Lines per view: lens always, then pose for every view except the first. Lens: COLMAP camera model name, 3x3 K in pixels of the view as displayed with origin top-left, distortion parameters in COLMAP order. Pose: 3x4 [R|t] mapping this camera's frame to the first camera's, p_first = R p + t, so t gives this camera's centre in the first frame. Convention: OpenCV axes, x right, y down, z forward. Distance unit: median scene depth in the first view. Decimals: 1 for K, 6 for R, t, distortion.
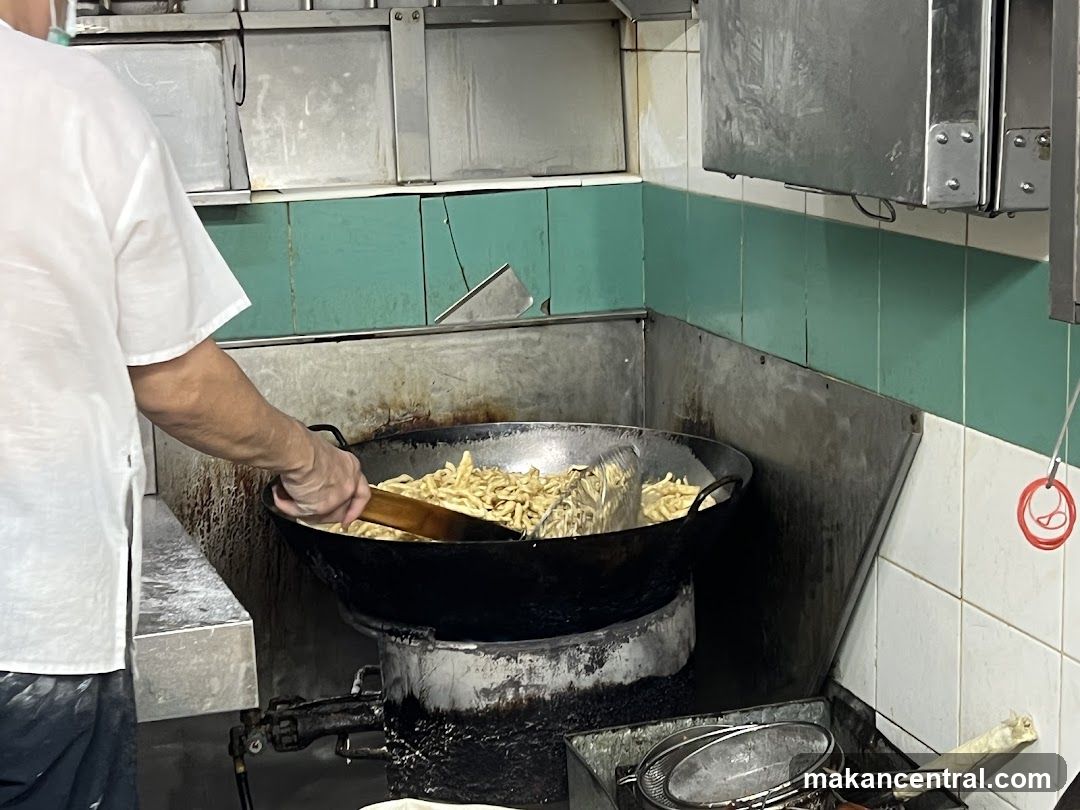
lens RADIAL K [[1937.2, 0, 540.6], [0, 1937.2, 404.9], [0, 0, 1]] dist [0.218246, 0.003765]
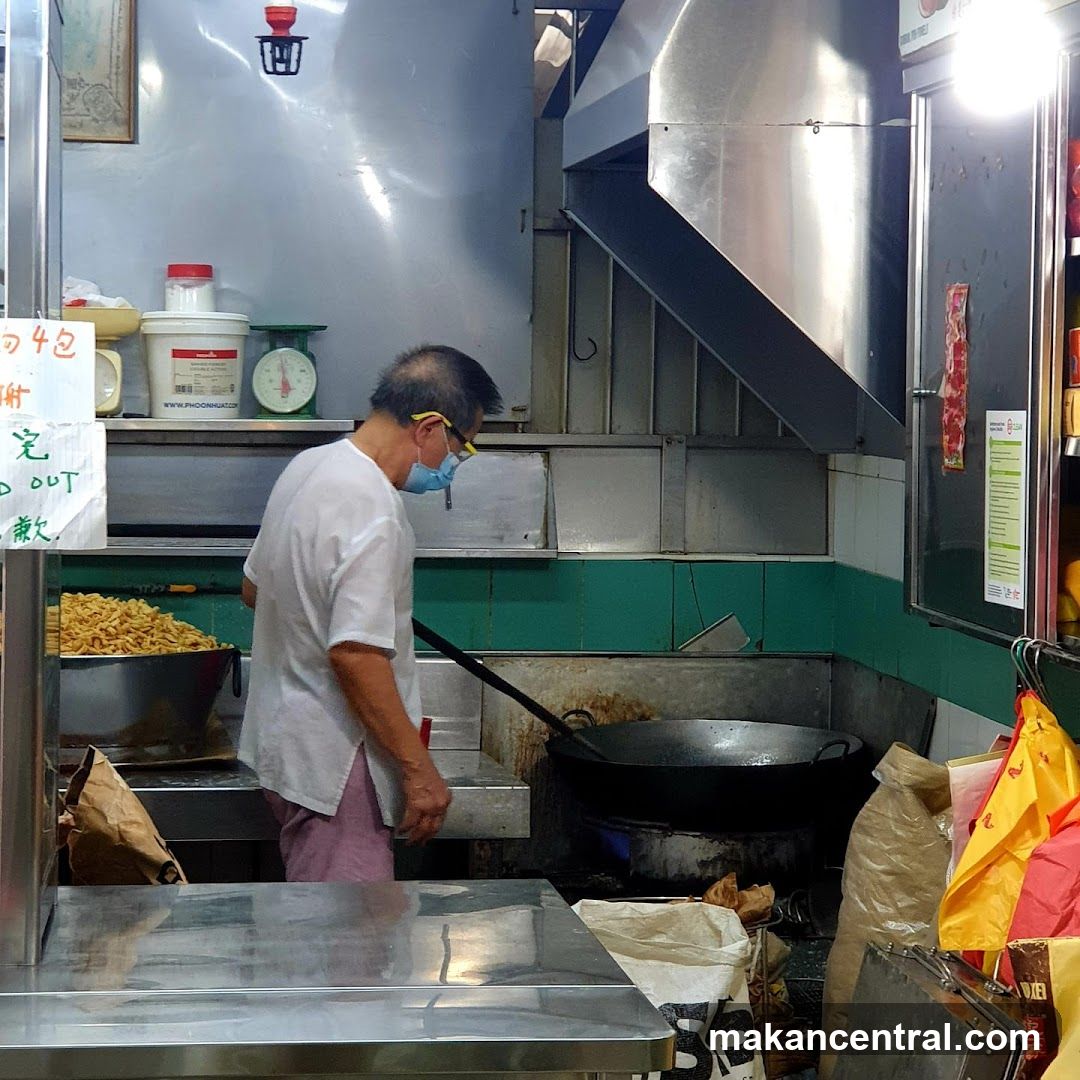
lens RADIAL K [[3475.5, 0, 539.6], [0, 3475.5, 540.9], [0, 0, 1]] dist [0.178988, 1.747922]
pose [[0.981399, 0.055818, -0.183686, 0.352161], [-0.082374, 0.986680, -0.140275, 0.278462], [0.173410, 0.152796, 0.972925, -1.720885]]
